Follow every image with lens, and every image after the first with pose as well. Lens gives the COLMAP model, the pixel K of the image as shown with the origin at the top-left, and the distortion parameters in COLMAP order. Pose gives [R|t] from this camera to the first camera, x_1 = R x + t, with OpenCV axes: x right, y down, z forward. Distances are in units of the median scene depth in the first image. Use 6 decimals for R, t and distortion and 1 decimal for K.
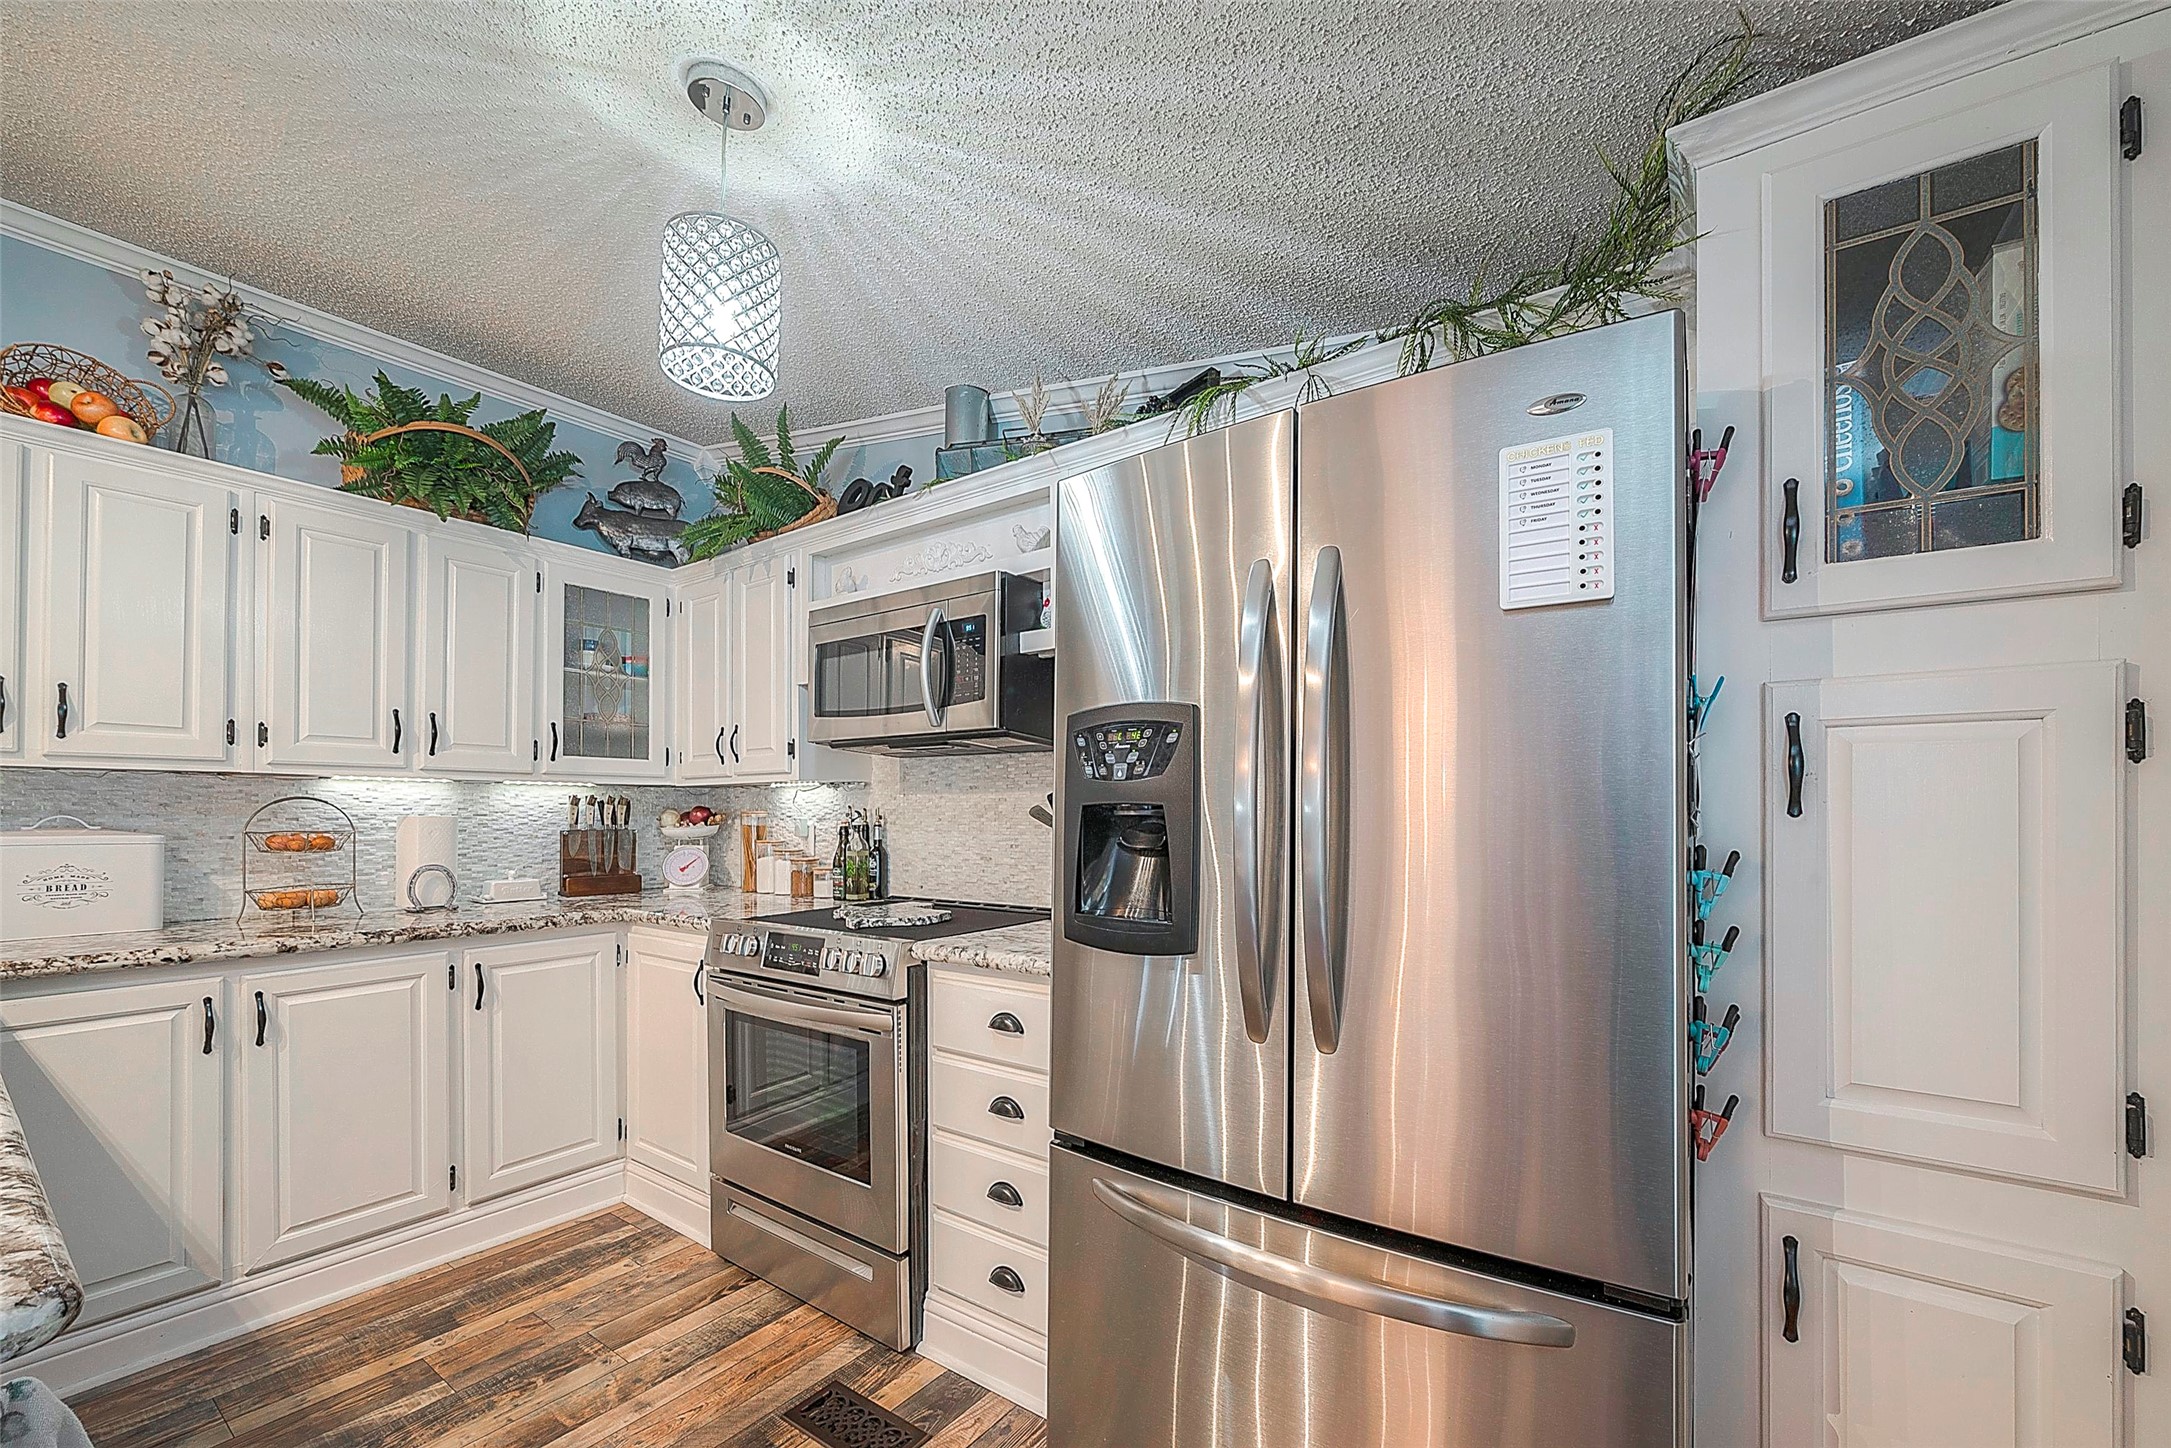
lens RADIAL K [[881.8, 0, 1086.9], [0, 881.8, 797.6], [0, 0, 1]] dist [-0.001572, -0.000311]
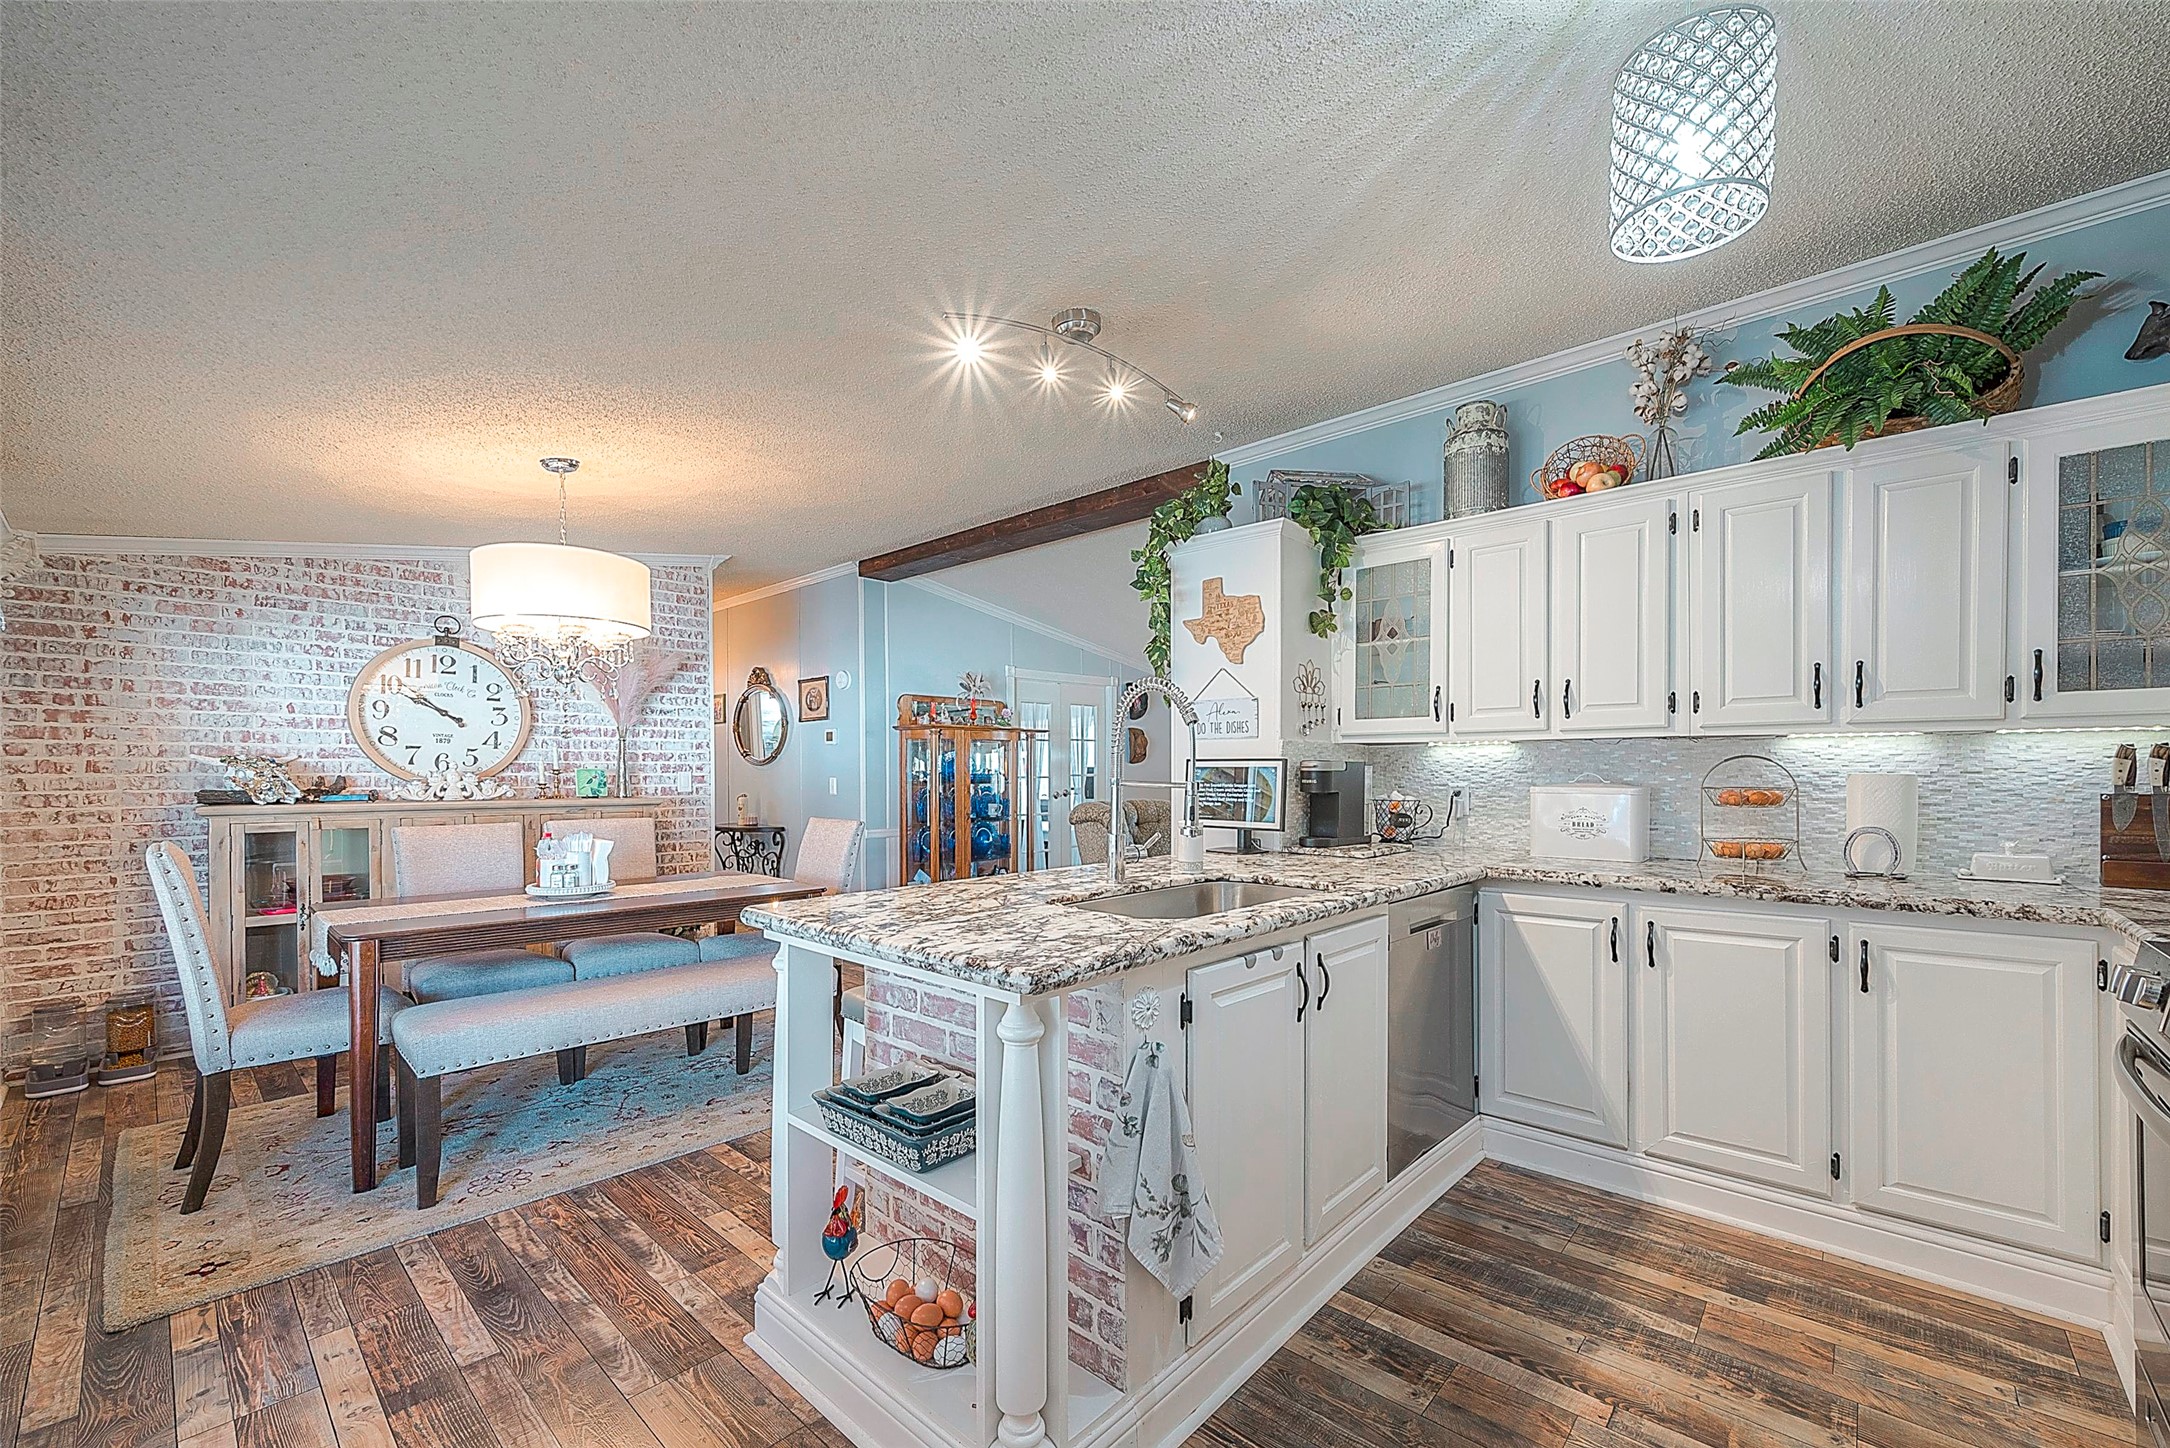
lens RADIAL K [[876.7, 0, 1112.8], [0, 876.7, 783.8], [0, 0, 1]] dist [-0.003036, 0.000761]
pose [[-0.109770, 0.010024, -0.993906, 0.271983], [0.018915, 0.999789, 0.007994, 0.010642], [0.993777, -0.017922, -0.109937, 0.360788]]
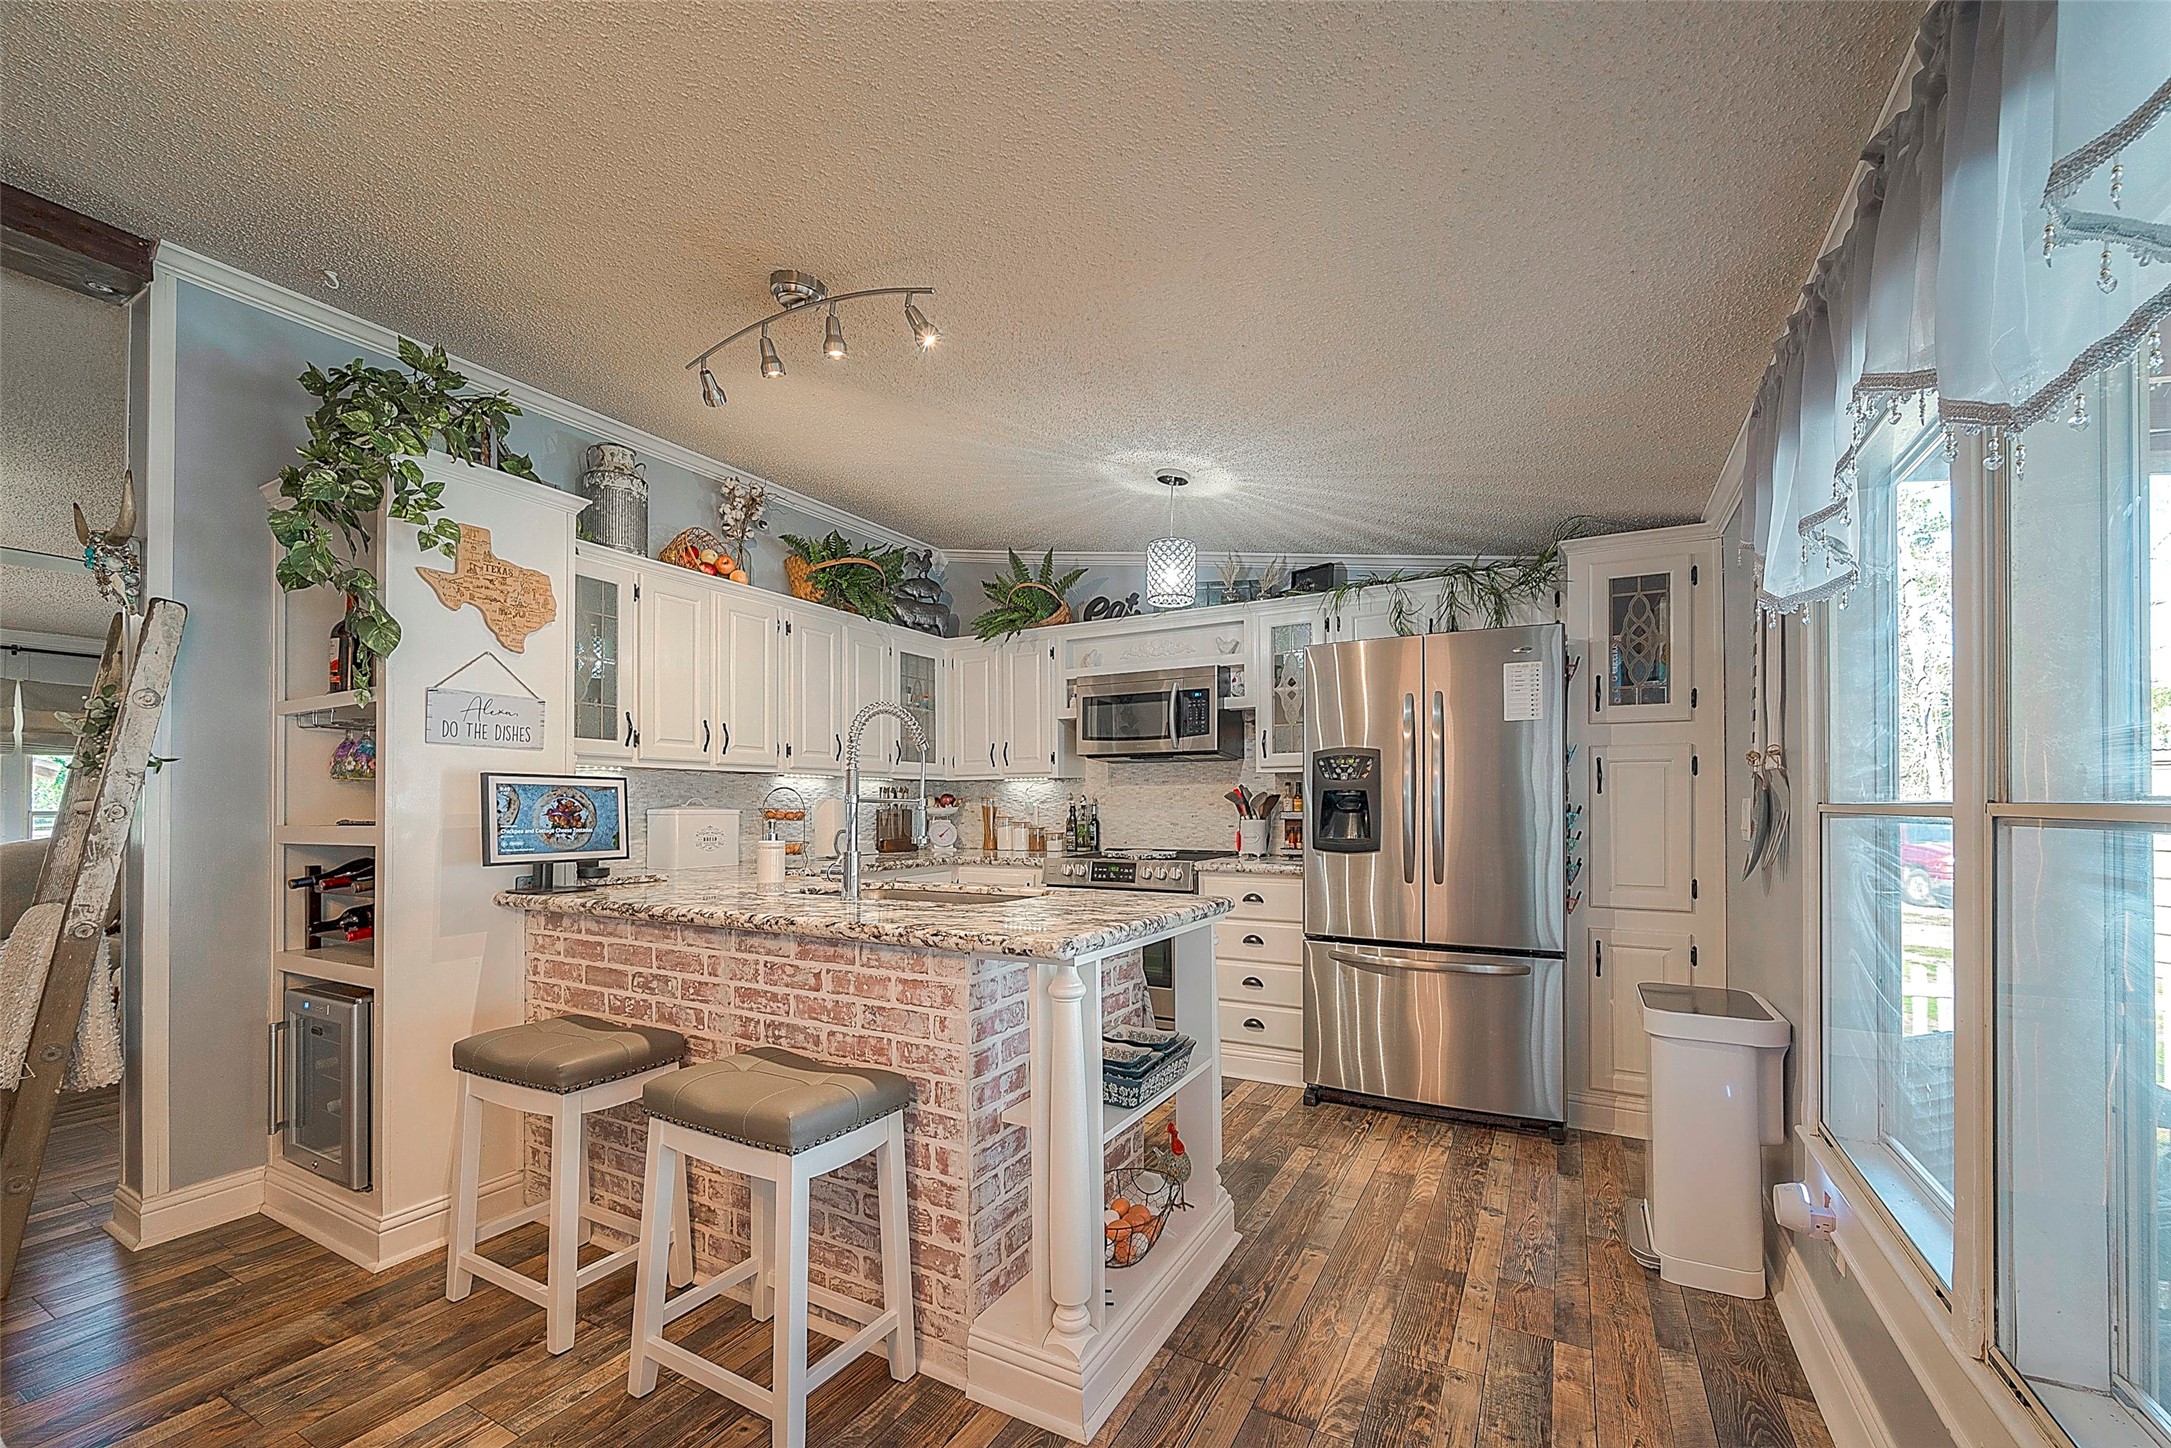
lens RADIAL K [[857.9, 0, 1124.1], [0, 857.9, 790.2], [0, 0, 1]] dist [-0.002418, -0.000612]
pose [[0.989635, -0.000140, 0.143602, -0.520662], [0.000089, 1.000000, 0.000359, 0.004426], [-0.143602, -0.000342, 0.989635, -0.710499]]
